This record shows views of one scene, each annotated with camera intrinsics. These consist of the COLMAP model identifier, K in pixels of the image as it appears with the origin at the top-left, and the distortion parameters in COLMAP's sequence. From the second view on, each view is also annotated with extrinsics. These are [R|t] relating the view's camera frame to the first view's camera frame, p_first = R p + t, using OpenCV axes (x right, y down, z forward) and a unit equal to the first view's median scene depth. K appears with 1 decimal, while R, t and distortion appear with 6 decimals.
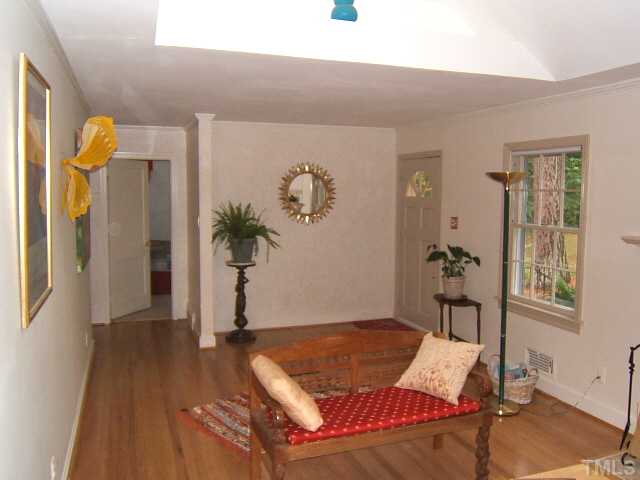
lens RADIAL K [[562.8, 0, 320.0], [0, 562.8, 240.0], [0, 0, 1]] dist [-0.011676, -0.071467]
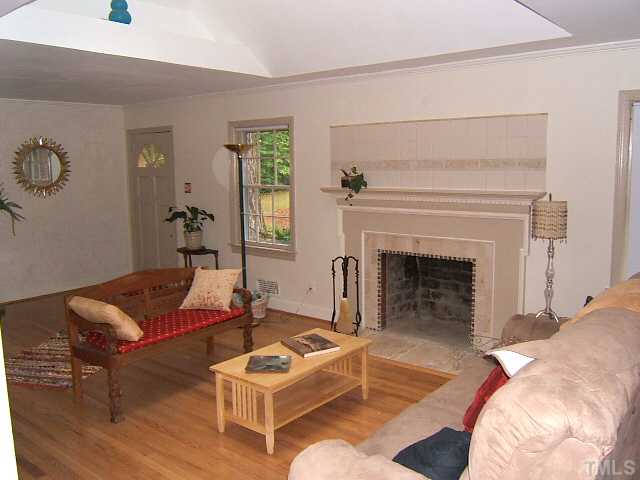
lens RADIAL K [[562.8, 0, 320.0], [0, 562.8, 240.0], [0, 0, 1]] dist [-0.011676, -0.071467]
pose [[0.853507, -0.090654, 0.513135, -0.182362], [0.067309, 0.995681, 0.063948, 0.028817], [-0.516716, -0.020041, 0.855922, -0.212868]]
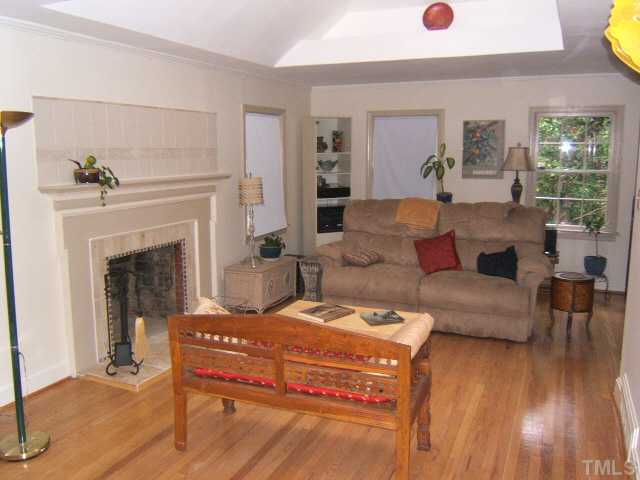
lens RADIAL K [[562.8, 0, 320.0], [0, 562.8, 240.0], [0, 0, 1]] dist [-0.011676, -0.071467]
pose [[-0.734089, -0.109099, 0.670232, -0.372009], [0.061684, 0.972215, 0.225816, -0.084389], [-0.676246, 0.207112, -0.706963, 1.087789]]
